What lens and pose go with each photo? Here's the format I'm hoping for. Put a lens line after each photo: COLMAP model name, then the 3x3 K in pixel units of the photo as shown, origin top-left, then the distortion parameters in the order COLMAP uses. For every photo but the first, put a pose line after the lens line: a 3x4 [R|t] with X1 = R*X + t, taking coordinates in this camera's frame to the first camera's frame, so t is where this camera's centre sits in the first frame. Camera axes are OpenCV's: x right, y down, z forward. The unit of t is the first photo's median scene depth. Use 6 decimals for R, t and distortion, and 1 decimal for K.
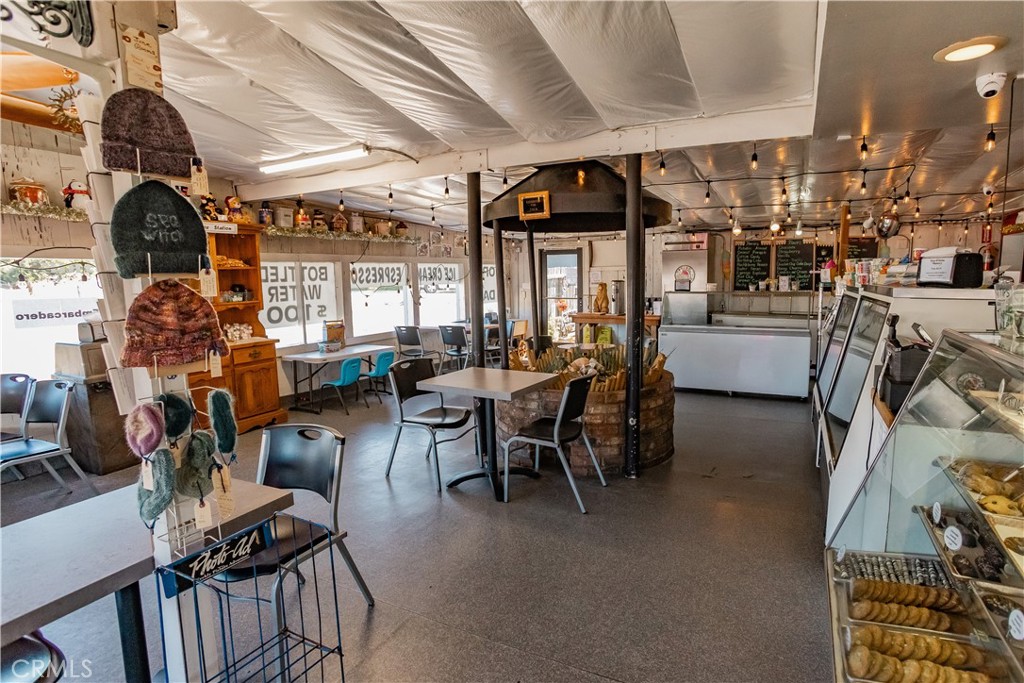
lens RADIAL K [[547.4, 0, 507.1], [0, 547.4, 346.8], [0, 0, 1]] dist [-0.039496, 0.021154]
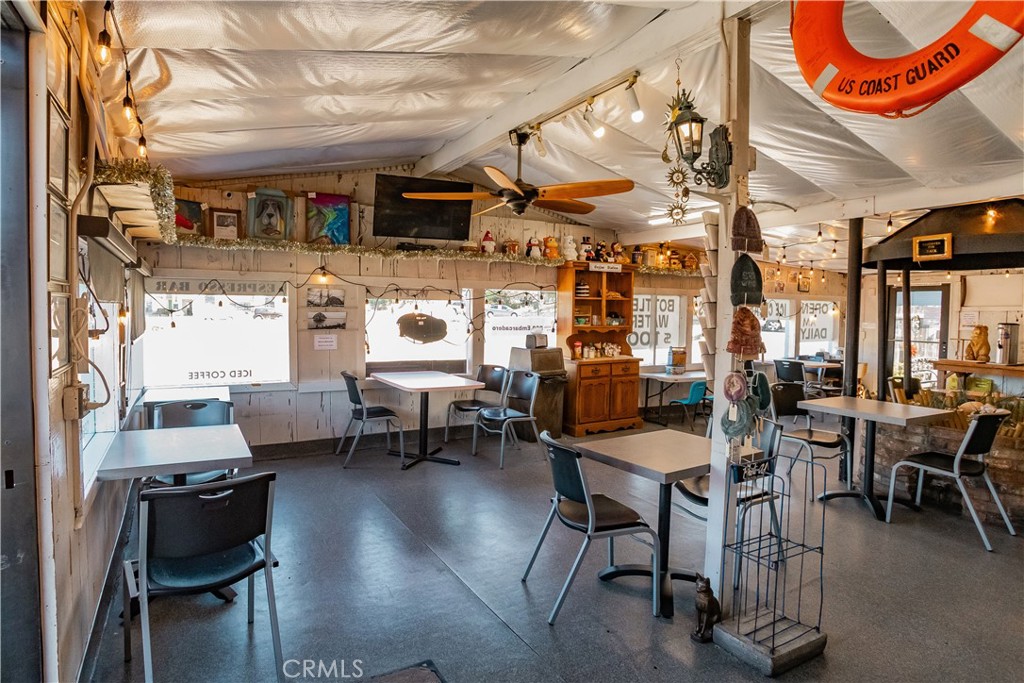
lens RADIAL K [[547.4, 0, 475.8], [0, 547.4, 335.5], [0, 0, 1]] dist [-0.039496, 0.021154]
pose [[0.845277, 0.055190, -0.531471, -0.094824], [-0.096890, 0.993994, -0.050879, 0.033880], [0.525470, 0.094501, 0.845547, -0.228547]]
